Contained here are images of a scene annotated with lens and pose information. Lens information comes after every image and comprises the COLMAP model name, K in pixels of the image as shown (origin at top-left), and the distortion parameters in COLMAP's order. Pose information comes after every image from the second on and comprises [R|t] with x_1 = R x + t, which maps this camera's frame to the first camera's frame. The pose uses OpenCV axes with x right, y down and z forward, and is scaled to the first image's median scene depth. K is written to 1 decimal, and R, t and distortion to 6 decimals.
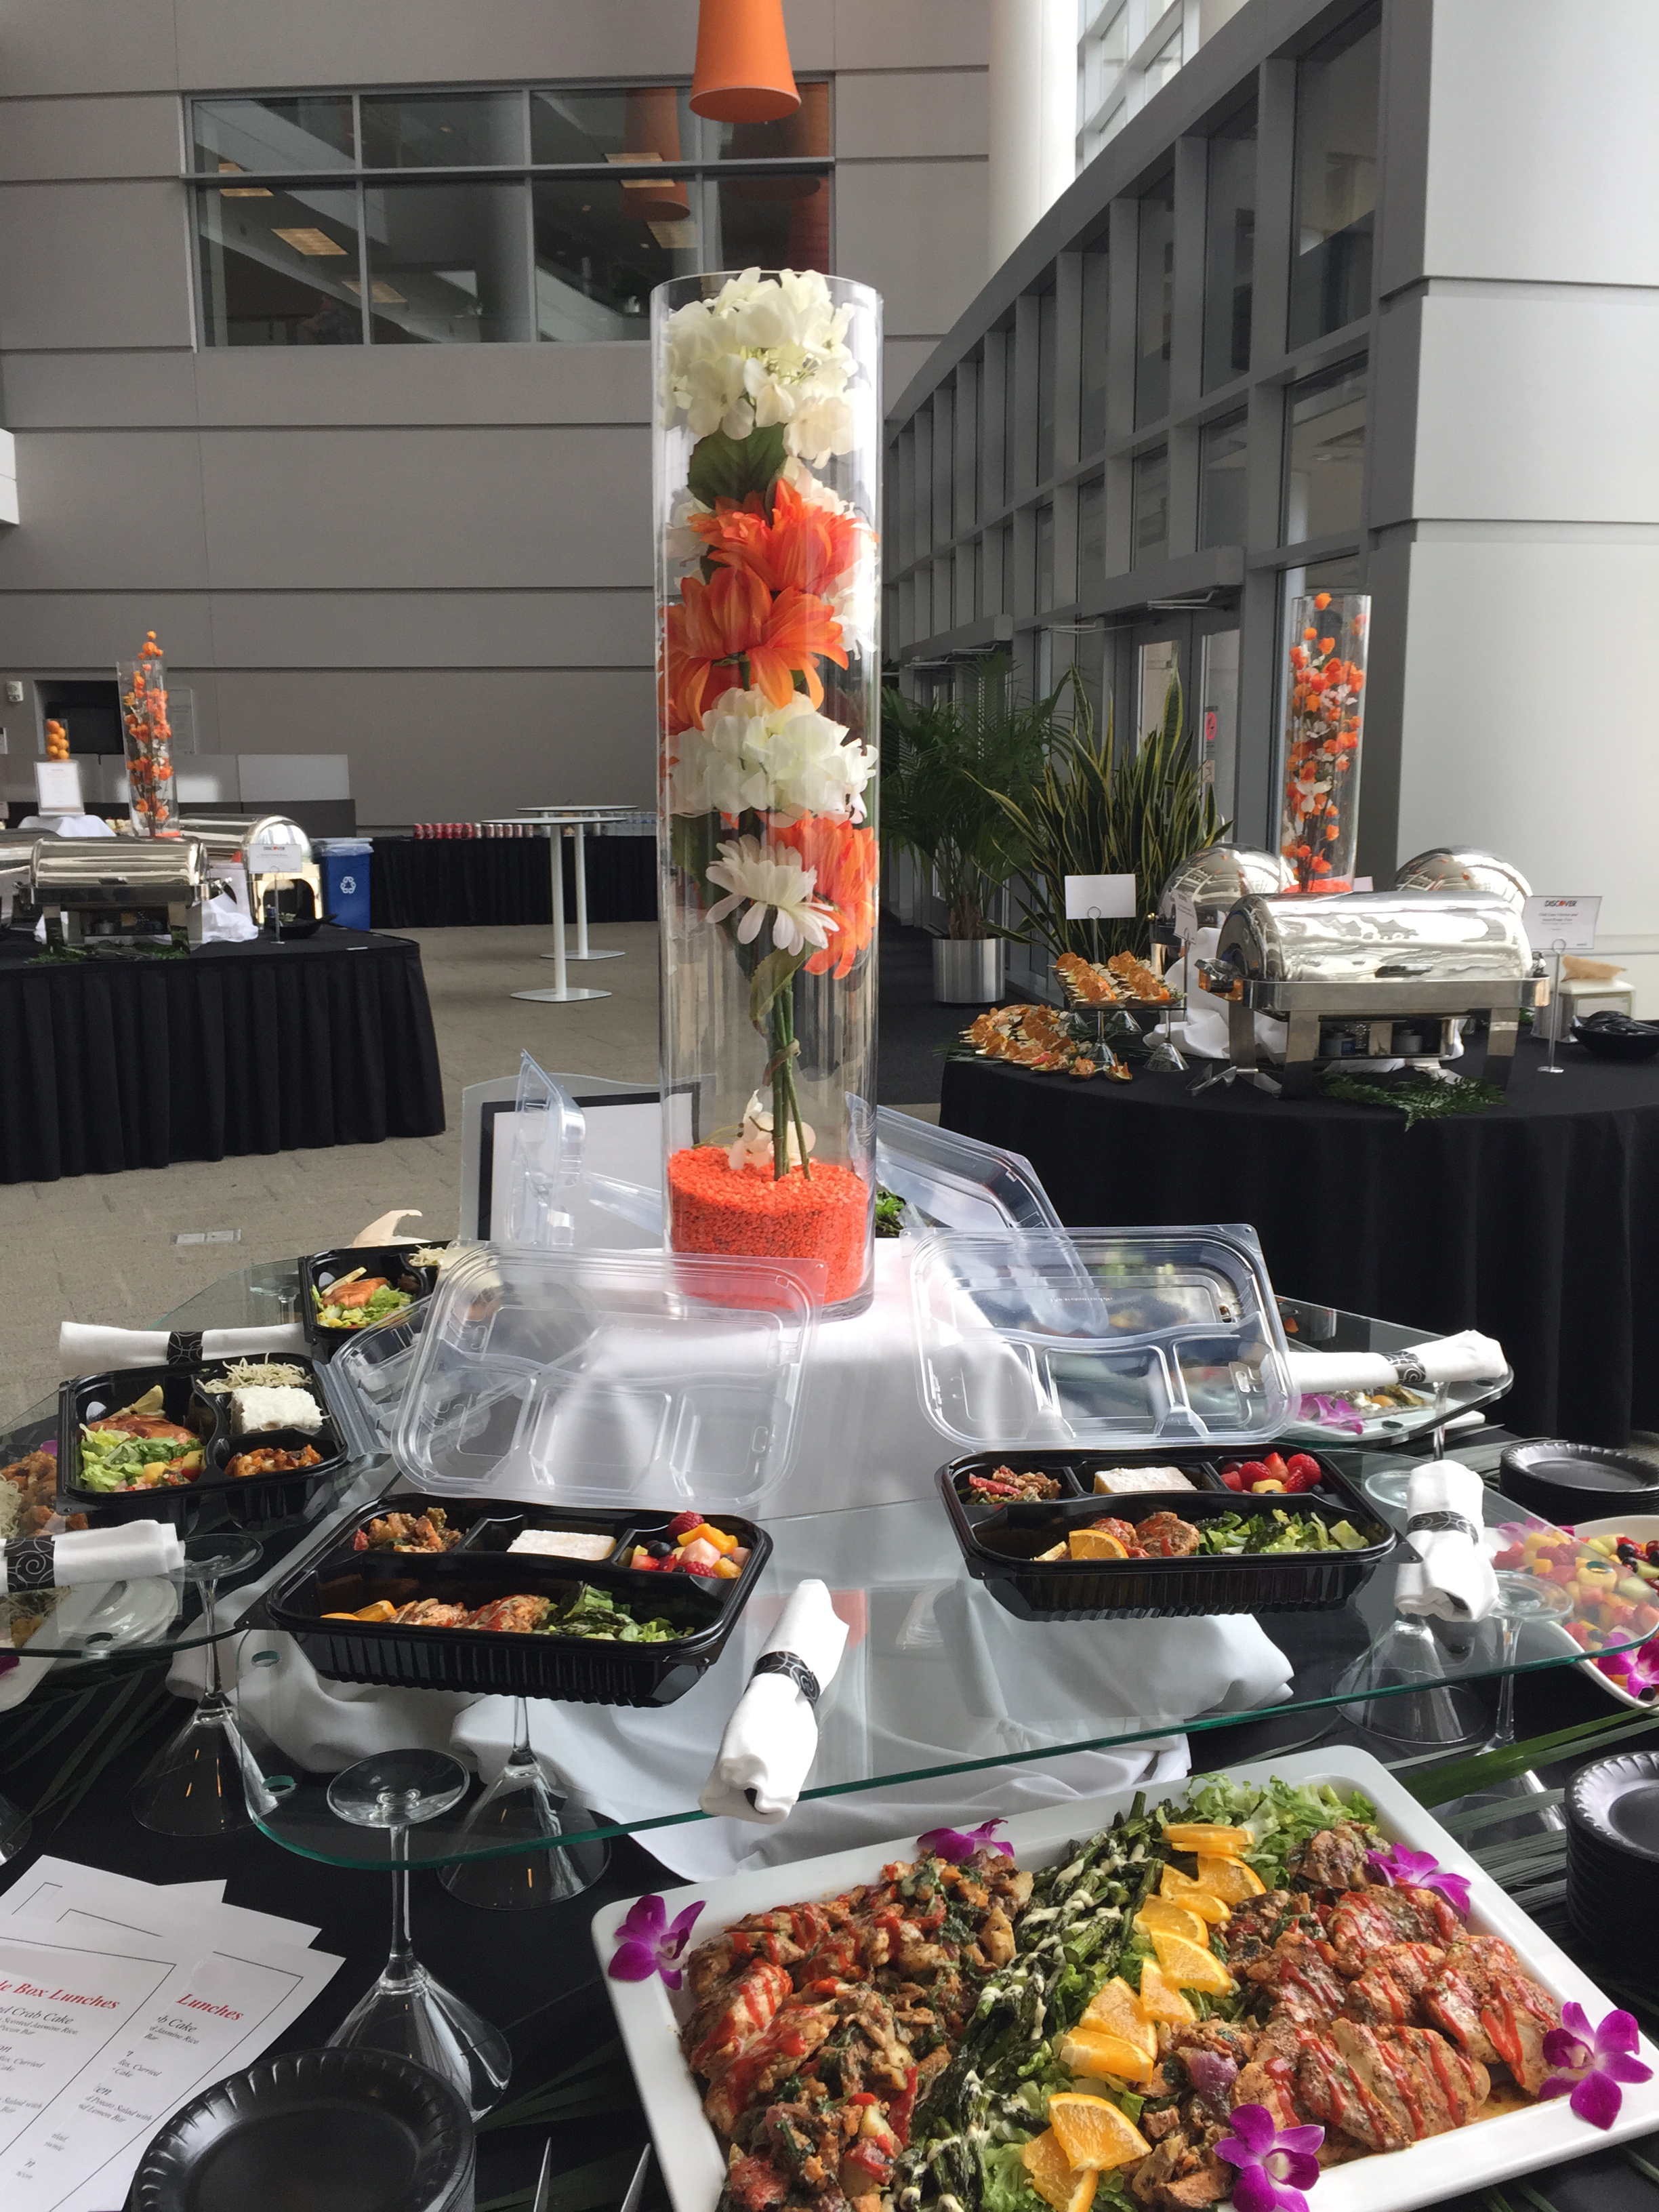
lens RADIAL K [[1958.6, 0, 831.3], [0, 1958.6, 1008.9], [0, 0, 1]] dist [0.067708, -0.107062]
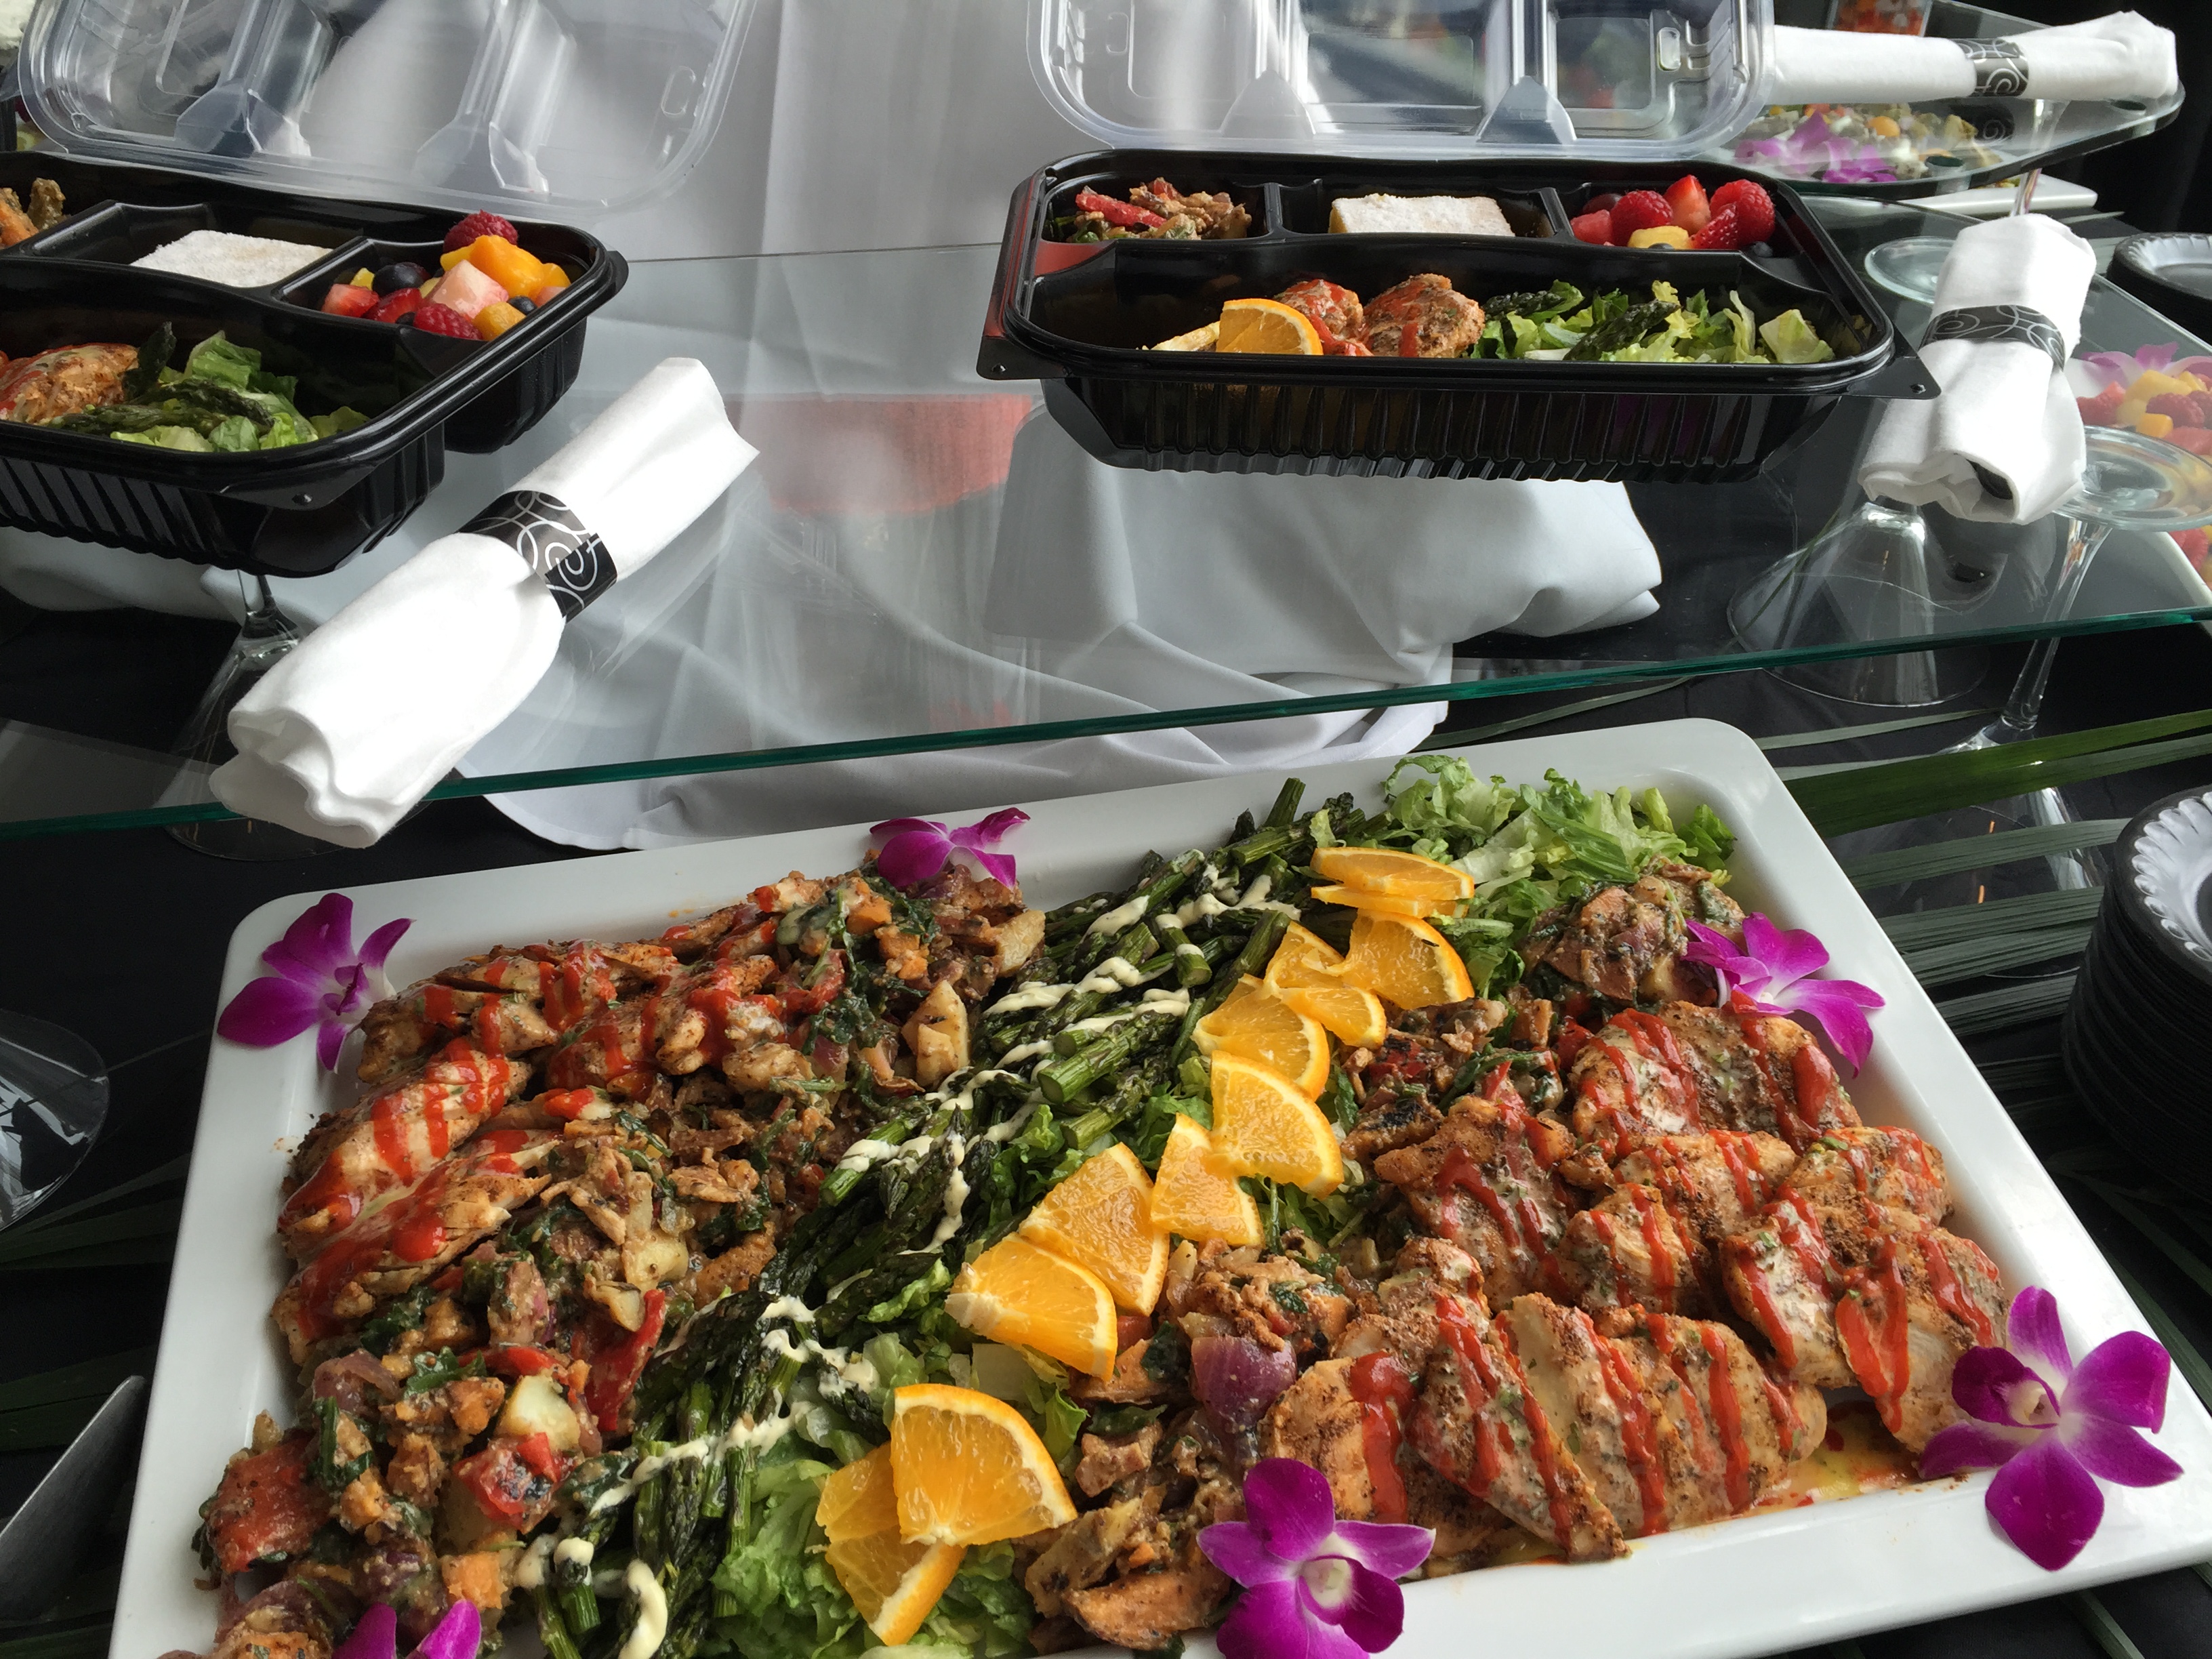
lens RADIAL K [[1886.2, 0, 1106.0], [0, 1886.2, 829.5], [0, 0, 1]] dist [0.095909, -0.150075]
pose [[0.990274, 0.090329, -0.105816, 0.178903], [-0.027949, 0.874224, 0.484718, 0.172408], [0.136291, -0.477047, 0.868246, 0.588889]]
